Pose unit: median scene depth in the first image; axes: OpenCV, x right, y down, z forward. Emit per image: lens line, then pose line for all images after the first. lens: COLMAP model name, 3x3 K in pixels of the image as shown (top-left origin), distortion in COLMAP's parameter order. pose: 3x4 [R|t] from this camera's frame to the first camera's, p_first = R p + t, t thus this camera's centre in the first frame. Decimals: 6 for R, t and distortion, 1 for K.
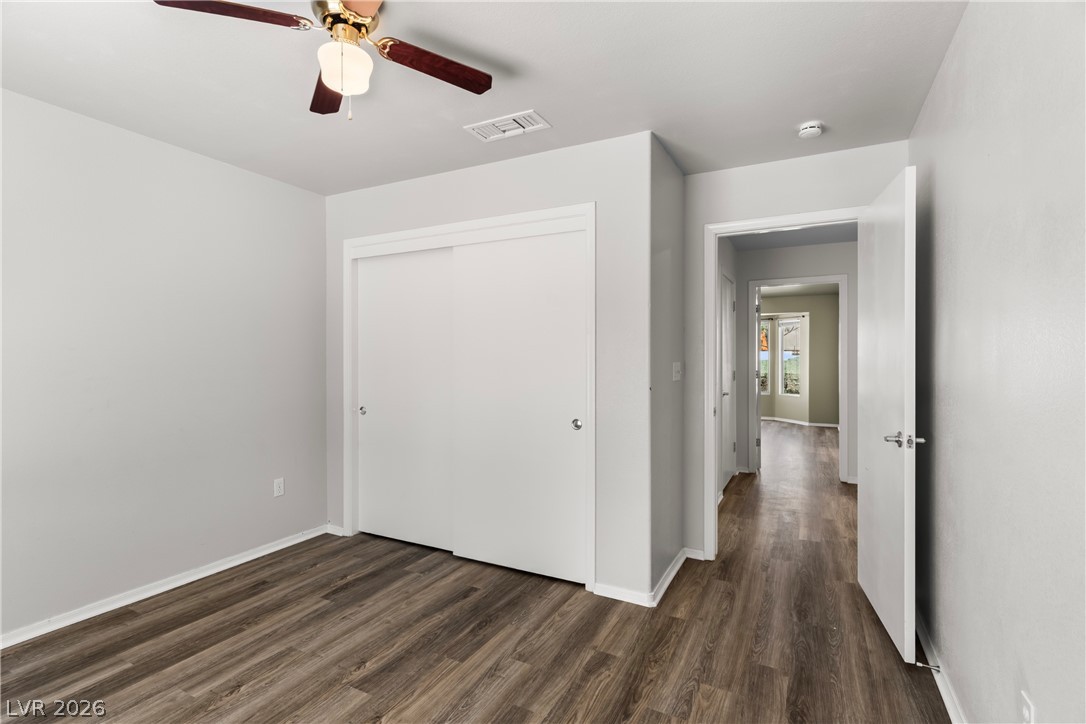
lens RADIAL K [[506.2, 0, 543.3], [0, 506.2, 360.2], [0, 0, 1]] dist [0.000417, -0.000334]
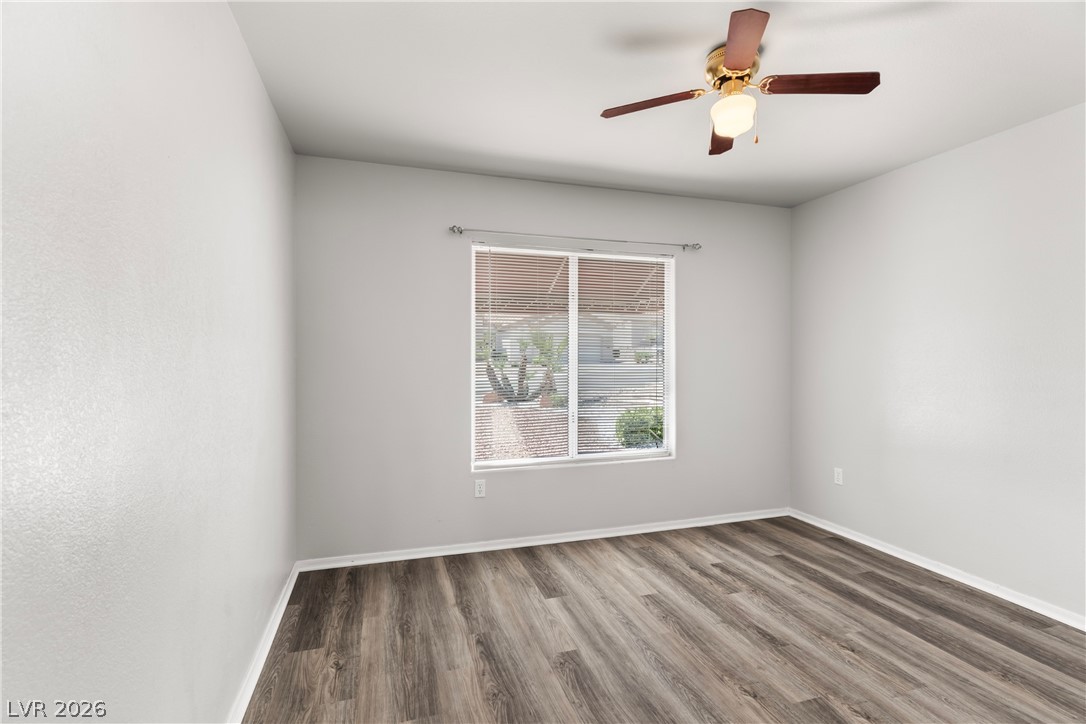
lens RADIAL K [[506.2, 0, 542.1], [0, 506.2, 359.2], [0, 0, 1]] dist [0.000417, -0.000334]
pose [[-0.704028, 0.004327, -0.710159, 0.604056], [-0.003444, 0.999949, 0.009507, -0.003456], [0.710164, 0.009139, -0.703977, 1.175455]]
